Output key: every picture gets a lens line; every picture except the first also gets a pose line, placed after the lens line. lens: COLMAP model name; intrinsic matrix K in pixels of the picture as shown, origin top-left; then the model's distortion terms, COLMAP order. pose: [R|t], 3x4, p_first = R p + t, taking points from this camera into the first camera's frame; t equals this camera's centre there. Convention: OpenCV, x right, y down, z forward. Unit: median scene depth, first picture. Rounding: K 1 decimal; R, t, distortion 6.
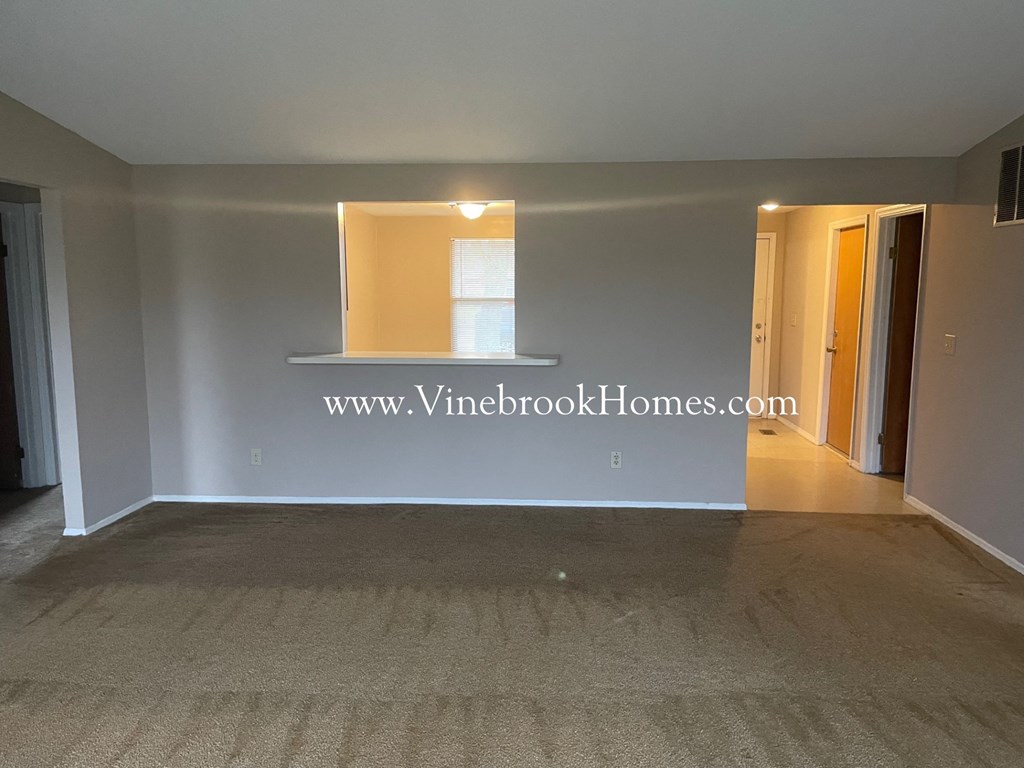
lens RADIAL K [[761.8, 0, 512.0], [0, 761.8, 384.0], [0, 0, 1]] dist [-0.003640, -0.000959]
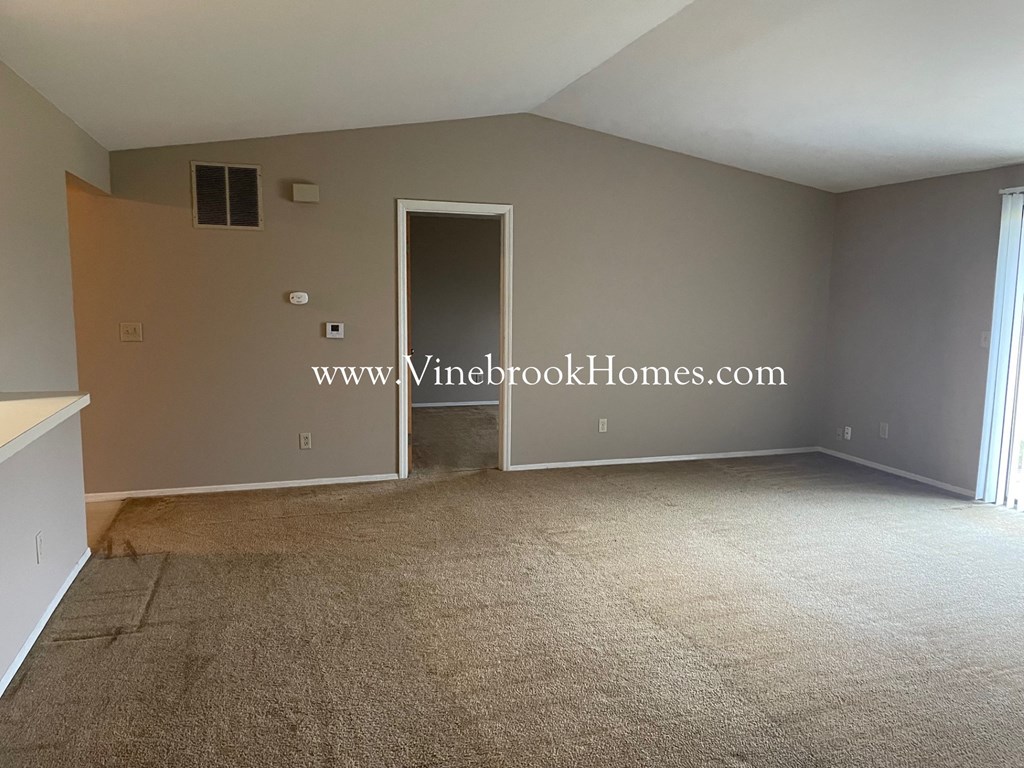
lens RADIAL K [[761.8, 0, 512.0], [0, 761.8, 384.0], [0, 0, 1]] dist [-0.003640, -0.000959]
pose [[-0.355992, -0.118577, 0.926935, -0.664778], [0.116185, 0.978604, 0.169808, -0.109740], [-0.927238, 0.168147, -0.334599, 0.965006]]
